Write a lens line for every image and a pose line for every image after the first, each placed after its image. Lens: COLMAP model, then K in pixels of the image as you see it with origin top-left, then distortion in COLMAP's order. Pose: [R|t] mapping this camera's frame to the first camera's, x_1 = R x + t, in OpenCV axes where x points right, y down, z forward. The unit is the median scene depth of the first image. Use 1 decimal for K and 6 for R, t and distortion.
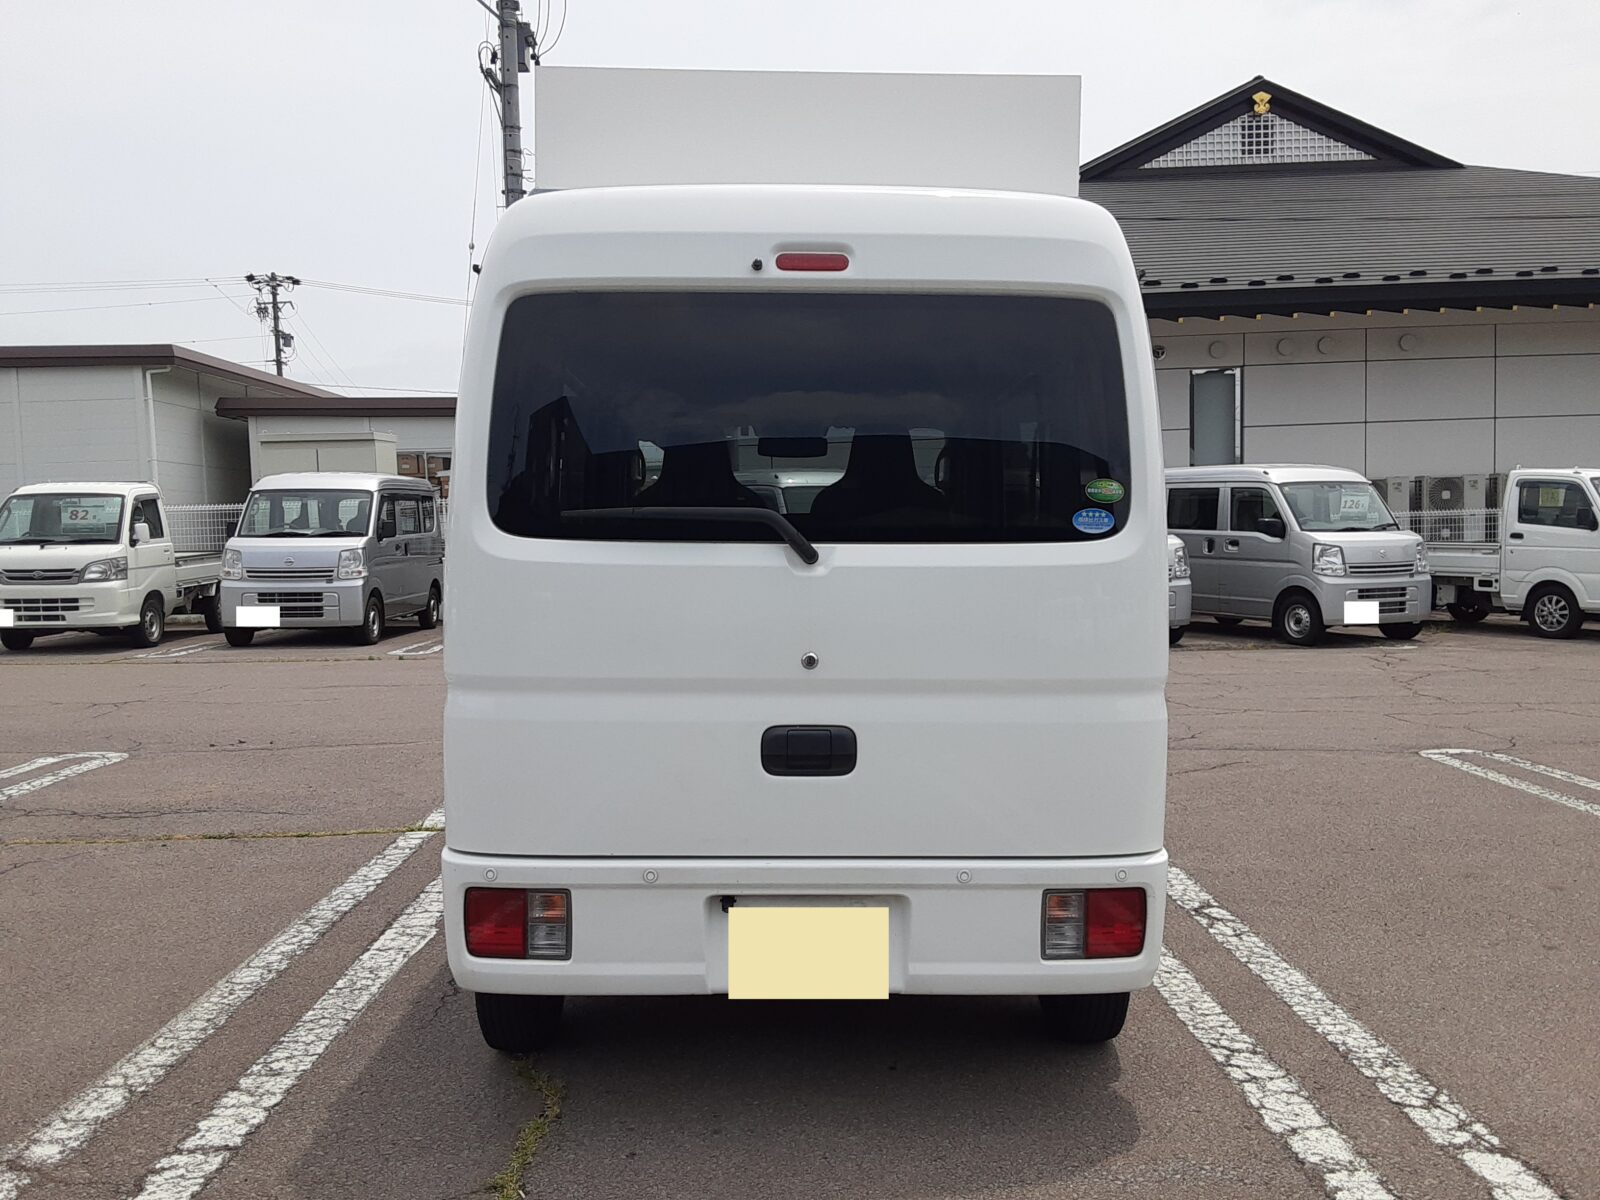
lens RADIAL K [[1288.1, 0, 800.0], [0, 1288.1, 600.0], [0, 0, 1]] dist [0.107084, -0.161829]
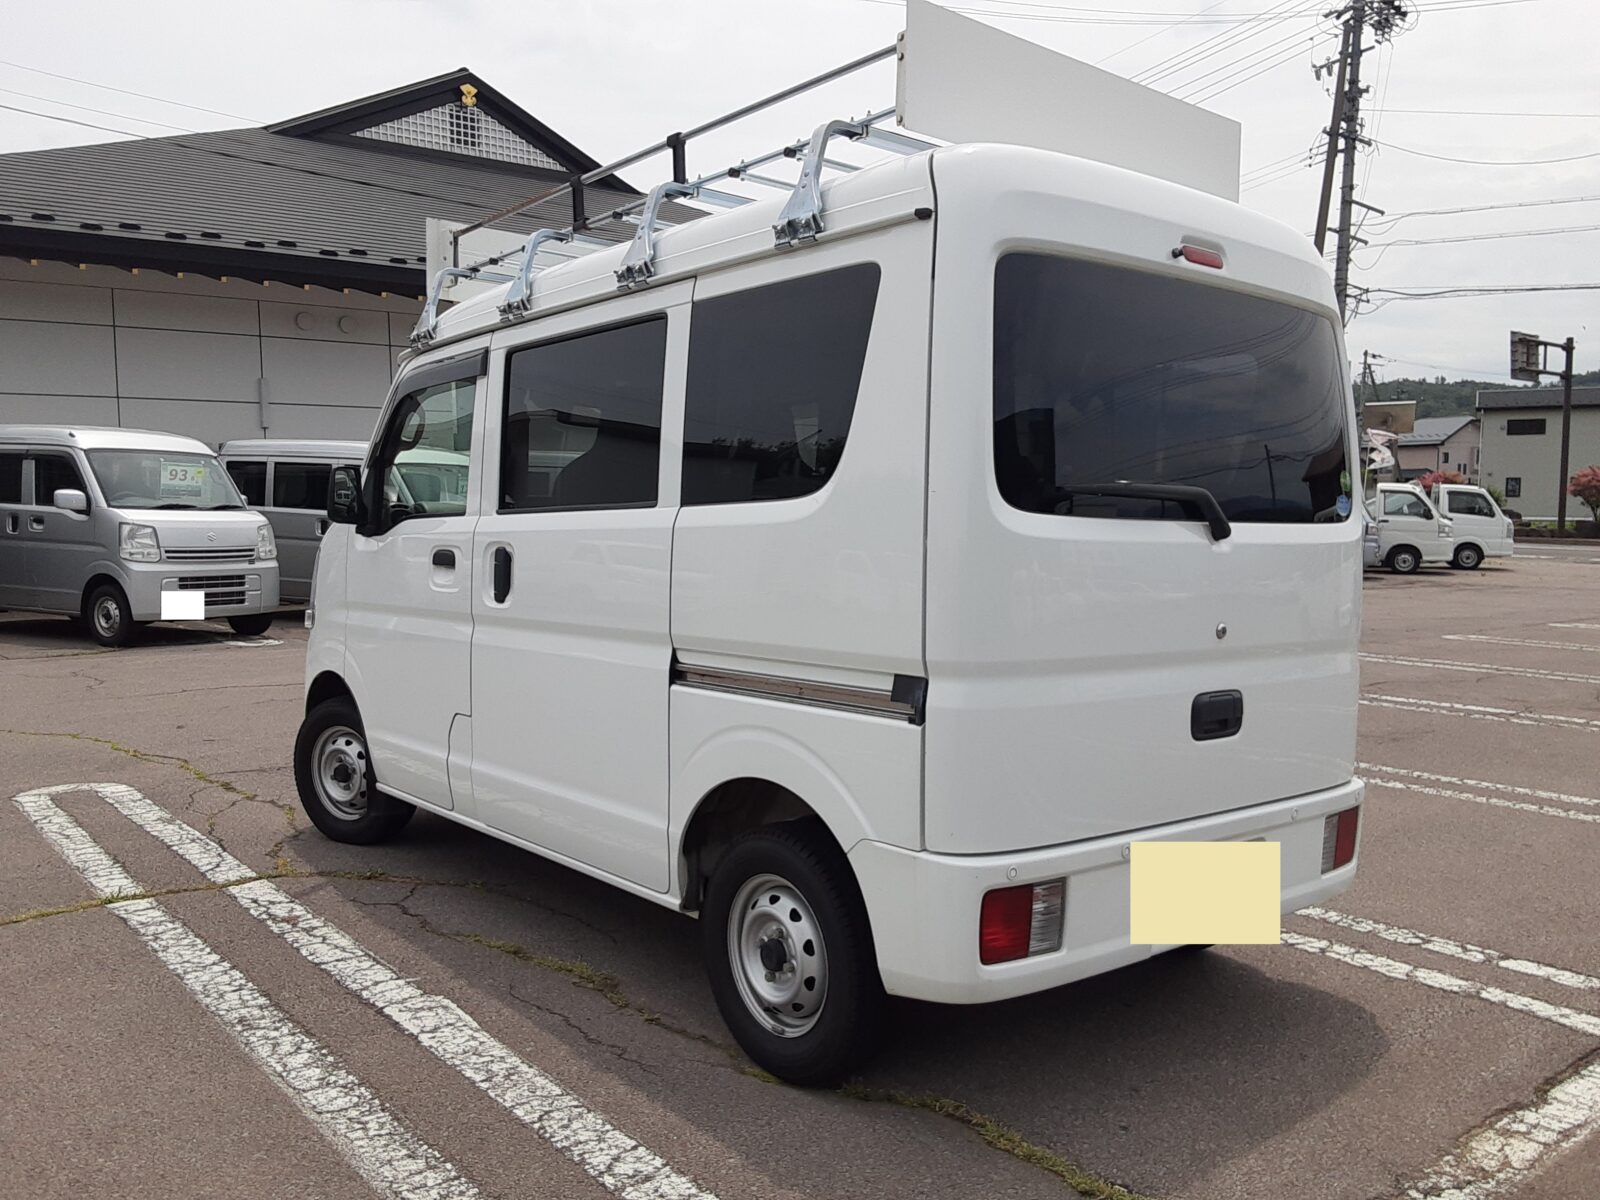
lens RADIAL K [[1287.8, 0, 800.0], [0, 1287.8, 600.0], [0, 0, 1]] dist [0.104523, -0.167830]
pose [[0.782647, -0.023794, 0.622011, -0.606977], [0.015002, 0.999700, 0.019365, -0.003226], [-0.622285, -0.005824, 0.782769, 0.239459]]
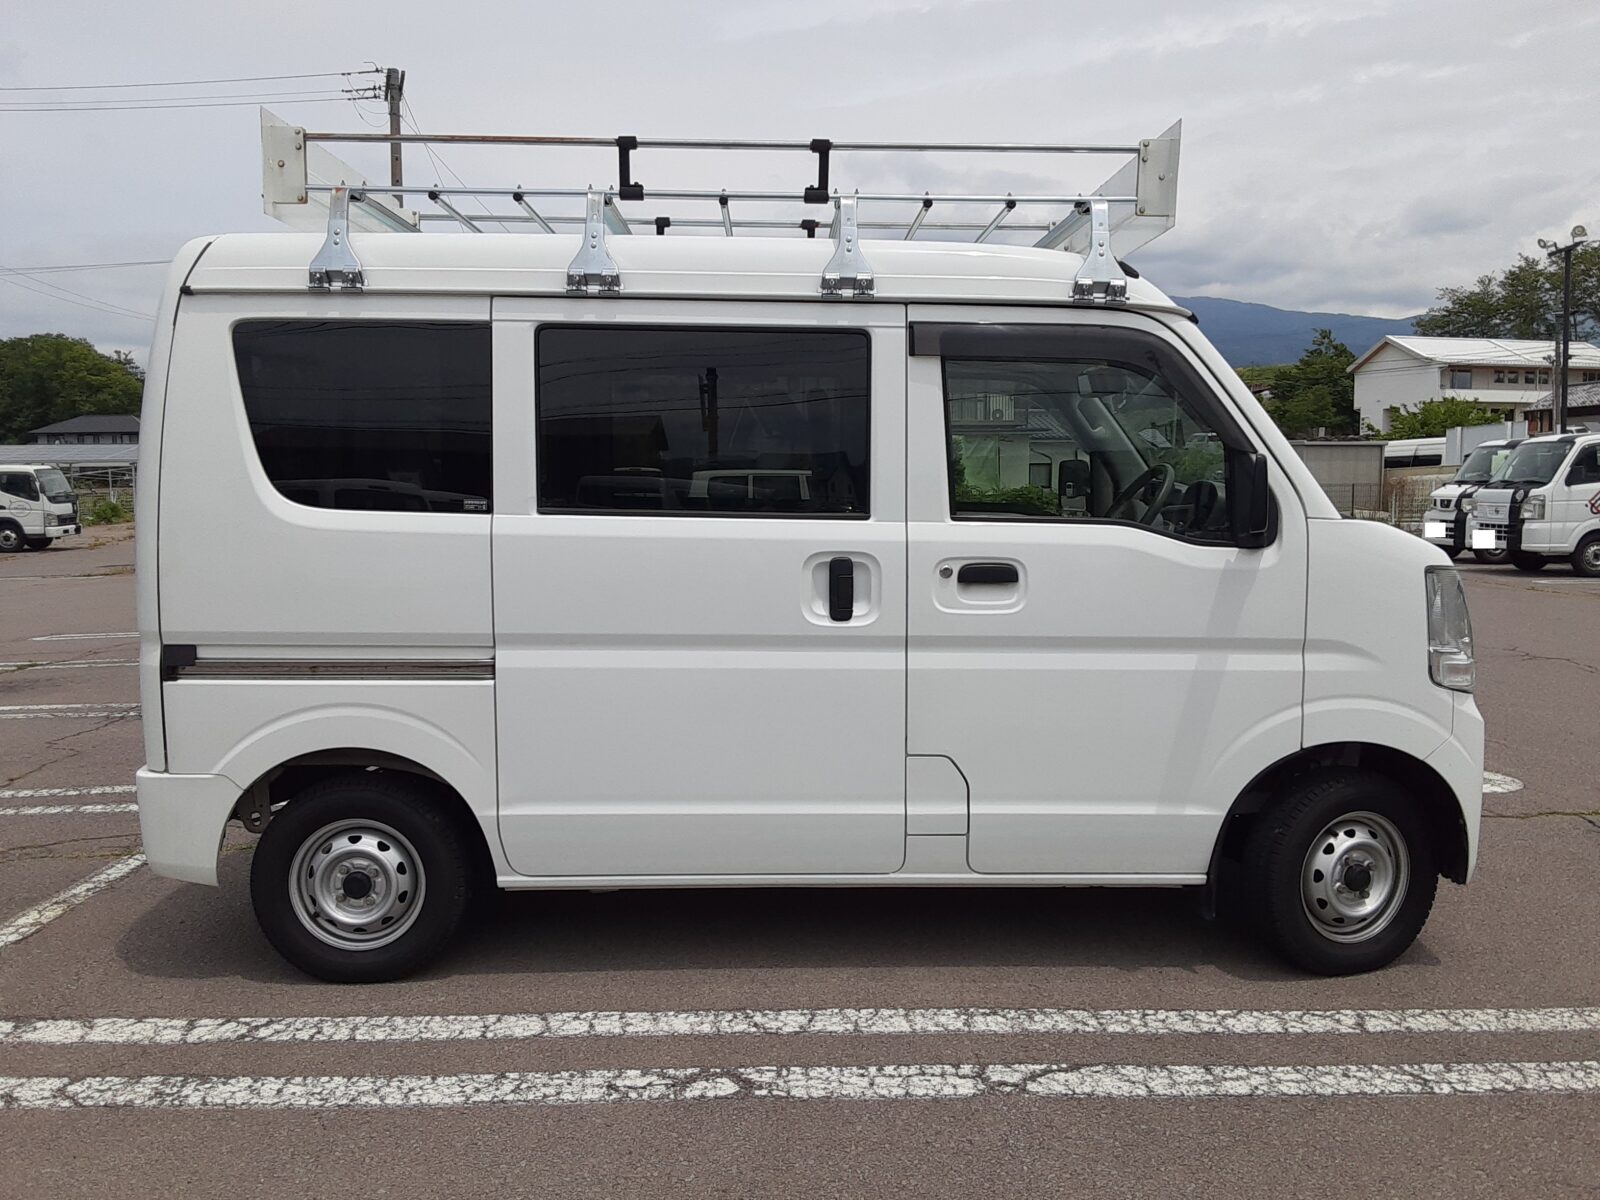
lens RADIAL K [[1288.1, 0, 800.0], [0, 1288.1, 600.0], [0, 0, 1]] dist [0.107084, -0.161829]
pose [[-0.007566, 0.094256, -0.995519, 1.004940], [-0.045169, 0.994499, 0.094503, -0.075531], [0.998951, 0.045682, -0.003267, 1.085600]]
